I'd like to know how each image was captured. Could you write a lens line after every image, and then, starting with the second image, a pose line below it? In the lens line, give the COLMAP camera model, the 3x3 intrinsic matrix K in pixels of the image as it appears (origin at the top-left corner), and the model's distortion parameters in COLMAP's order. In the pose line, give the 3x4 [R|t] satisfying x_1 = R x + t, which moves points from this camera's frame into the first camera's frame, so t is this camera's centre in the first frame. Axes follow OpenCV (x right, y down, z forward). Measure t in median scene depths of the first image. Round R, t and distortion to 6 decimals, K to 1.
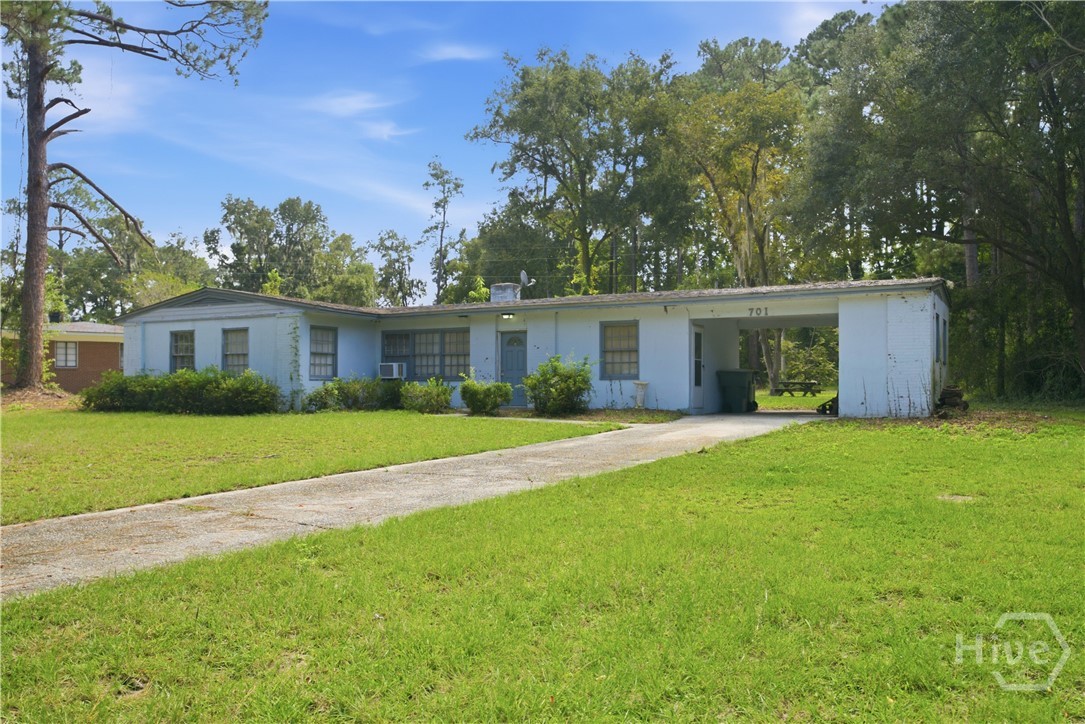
lens RADIAL K [[836.4, 0, 541.6], [0, 836.4, 354.5], [0, 0, 1]] dist [0.006081, 0.001563]
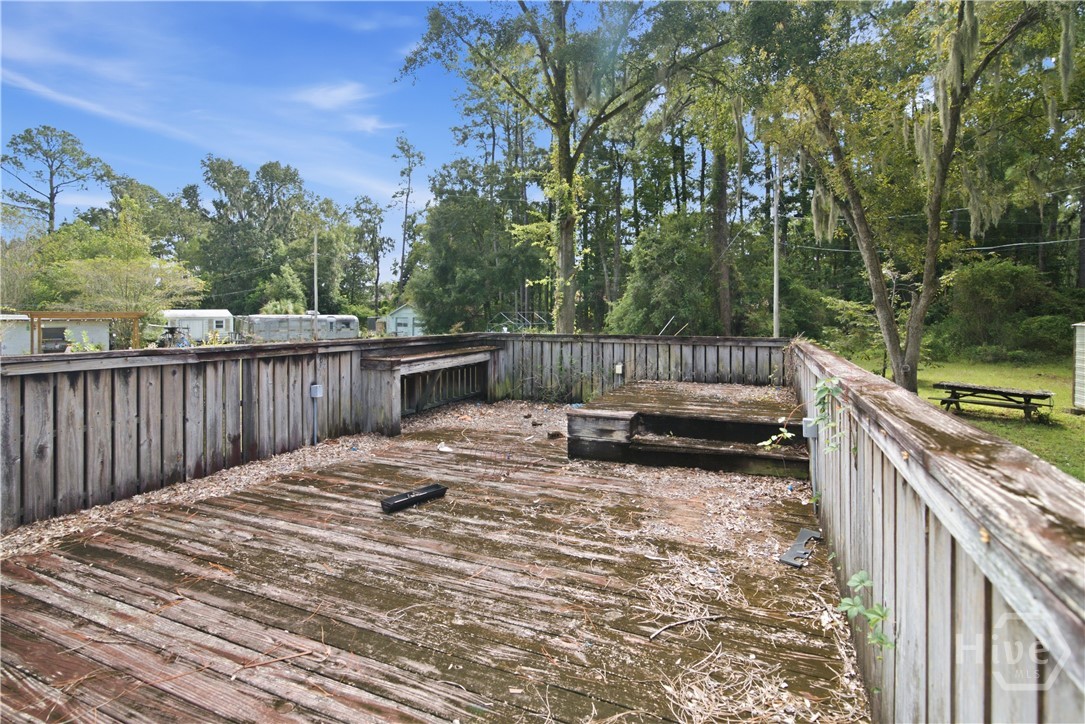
lens RADIAL K [[527.7, 0, 545.7], [0, 527.7, 308.3], [0, 0, 1]] dist [0.002047, 0.001069]
pose [[0.994556, 0.008658, 0.103845, 0.000366], [-0.010938, 0.999711, 0.021410, -0.006365], [-0.103630, -0.022429, 0.994363, 0.228095]]
